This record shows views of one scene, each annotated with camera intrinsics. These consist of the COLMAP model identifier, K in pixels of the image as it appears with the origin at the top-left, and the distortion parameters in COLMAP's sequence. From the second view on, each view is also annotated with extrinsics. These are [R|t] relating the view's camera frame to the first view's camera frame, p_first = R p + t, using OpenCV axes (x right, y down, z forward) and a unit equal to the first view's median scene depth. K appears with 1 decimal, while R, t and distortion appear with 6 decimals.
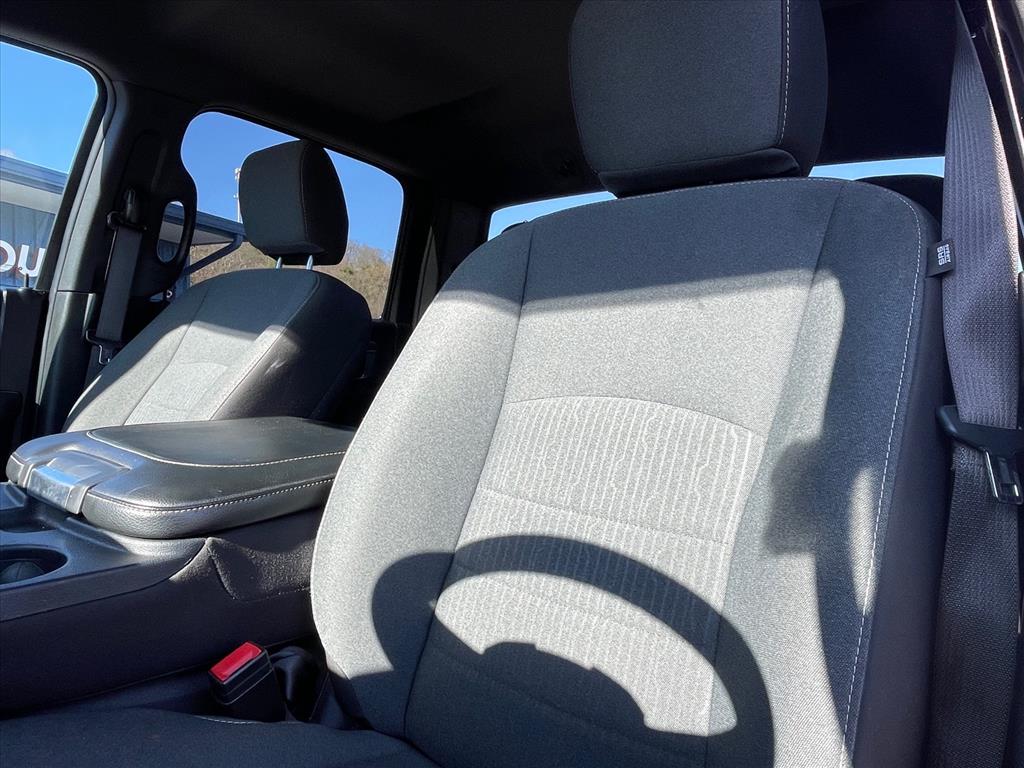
lens RADIAL K [[677.2, 0, 510.8], [0, 677.2, 386.1], [0, 0, 1]] dist [-0.021016, 0.001918]
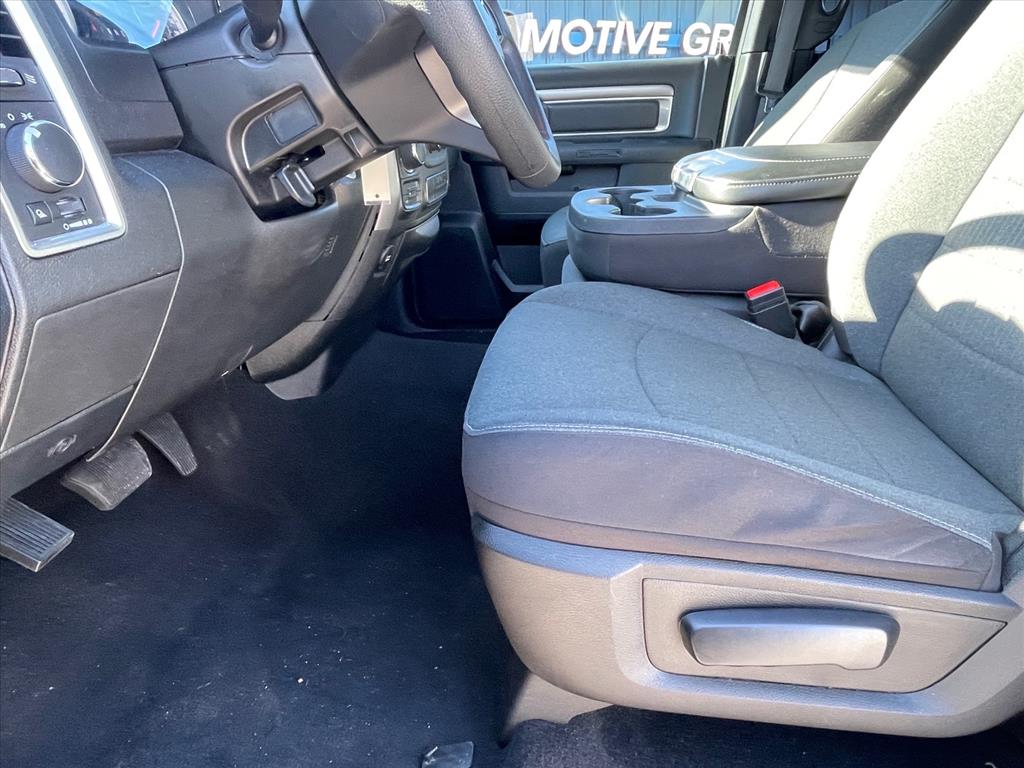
lens RADIAL K [[677.2, 0, 511.6], [0, 677.2, 383.0], [0, 0, 1]] dist [-0.021016, 0.001918]
pose [[0.564026, 0.233411, -0.792082, 0.475140], [0.025867, 0.953754, 0.299472, 0.124465], [0.825352, -0.189399, 0.531905, -0.288380]]
